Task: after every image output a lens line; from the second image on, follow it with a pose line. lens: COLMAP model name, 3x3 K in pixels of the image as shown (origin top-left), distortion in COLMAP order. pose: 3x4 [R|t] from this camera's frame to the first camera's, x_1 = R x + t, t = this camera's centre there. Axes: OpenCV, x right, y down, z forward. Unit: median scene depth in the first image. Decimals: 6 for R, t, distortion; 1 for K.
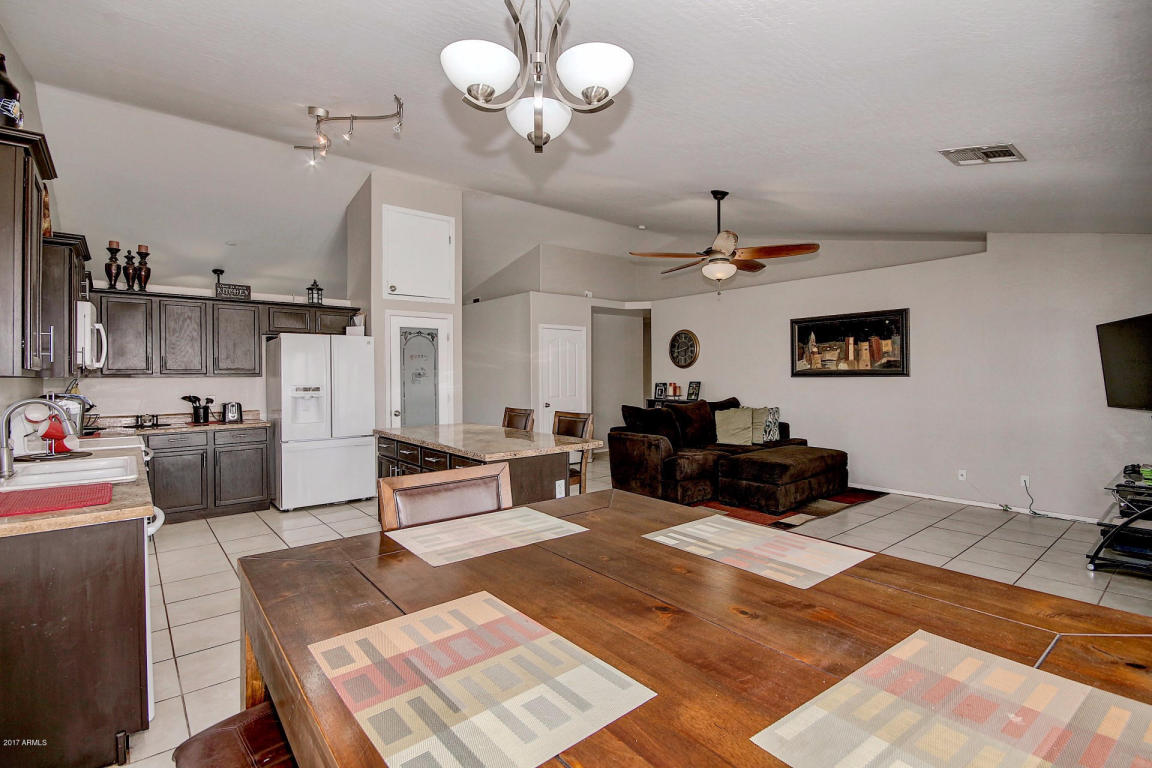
lens RADIAL K [[545.9, 0, 583.1], [0, 545.9, 377.2], [0, 0, 1]] dist [-0.001659, 0.000276]
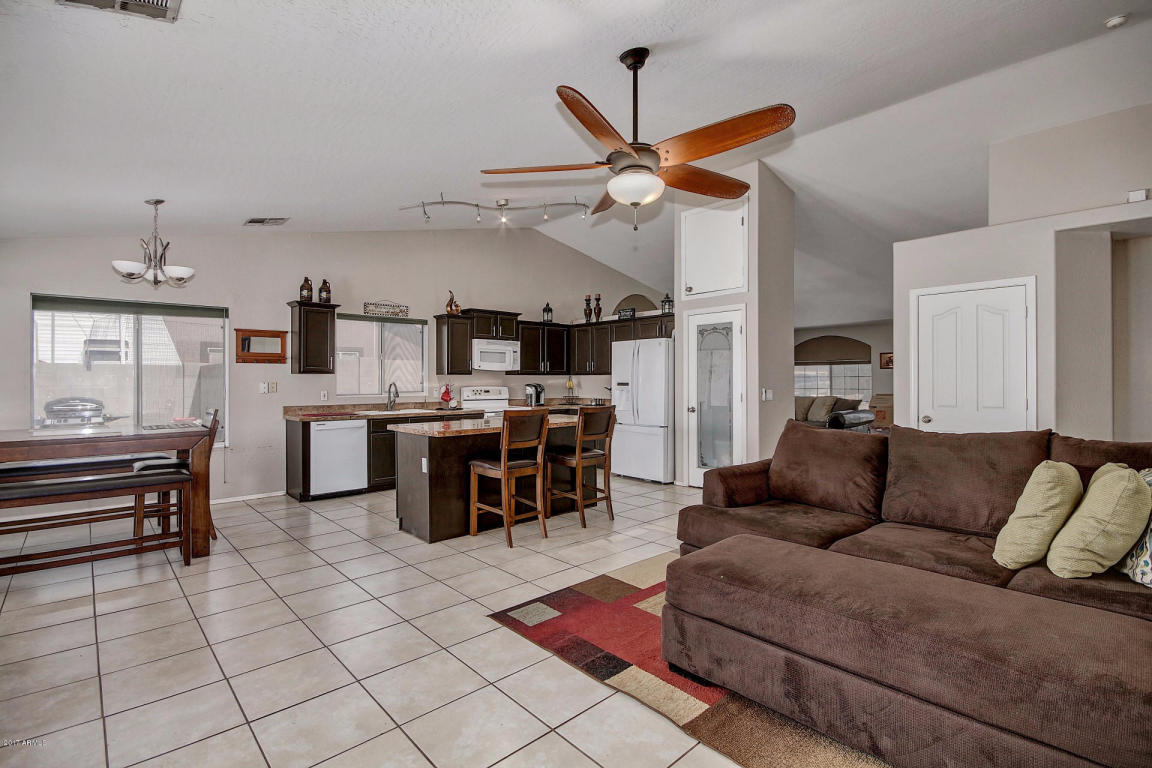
lens RADIAL K [[538.9, 0, 578.7], [0, 538.9, 381.2], [0, 0, 1]] dist [-0.000660, -0.000336]
pose [[0.035585, 0.007721, -0.999337, 0.691798], [-0.000908, 0.999970, 0.007694, 0.005166], [0.999366, 0.000634, 0.035591, 0.770208]]
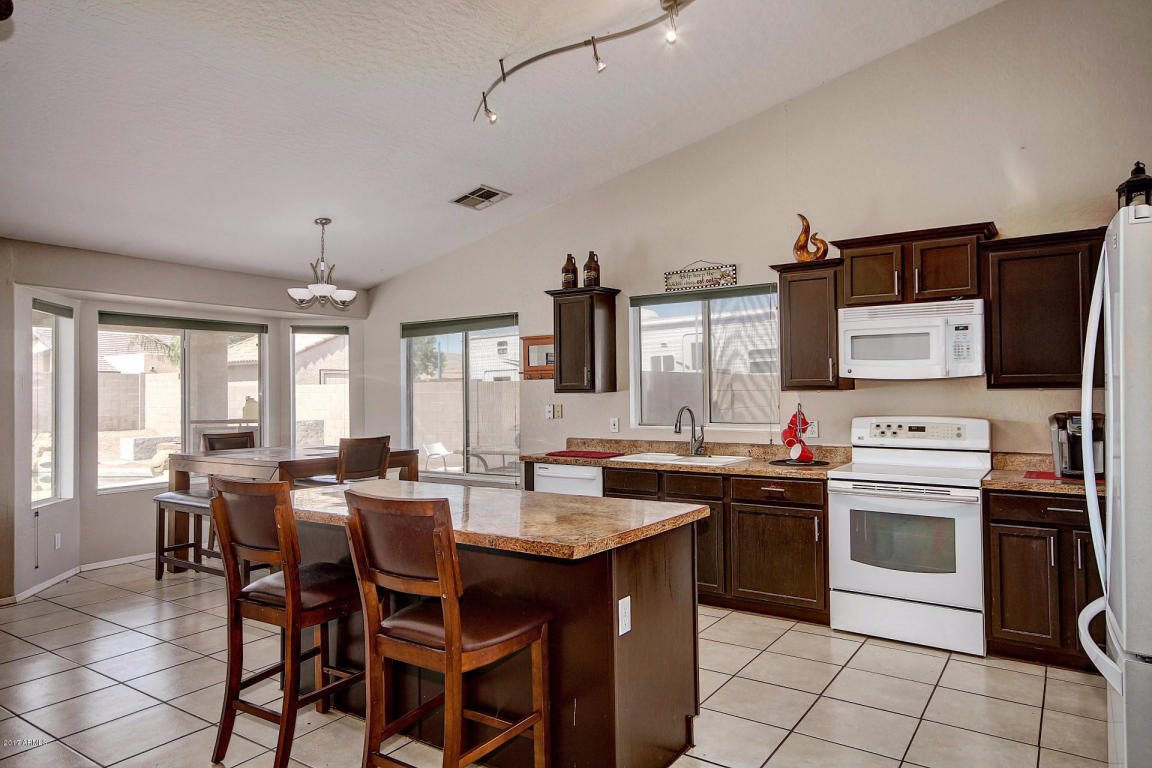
lens RADIAL K [[727.4, 0, 580.5], [0, 727.4, 383.9], [0, 0, 1]] dist [-0.000277, 0.025093]
pose [[-0.965074, 0.013488, -0.261629, -0.087330], [0.015850, 0.999850, -0.006920, -0.005193], [0.261497, -0.010825, -0.965144, 1.206484]]
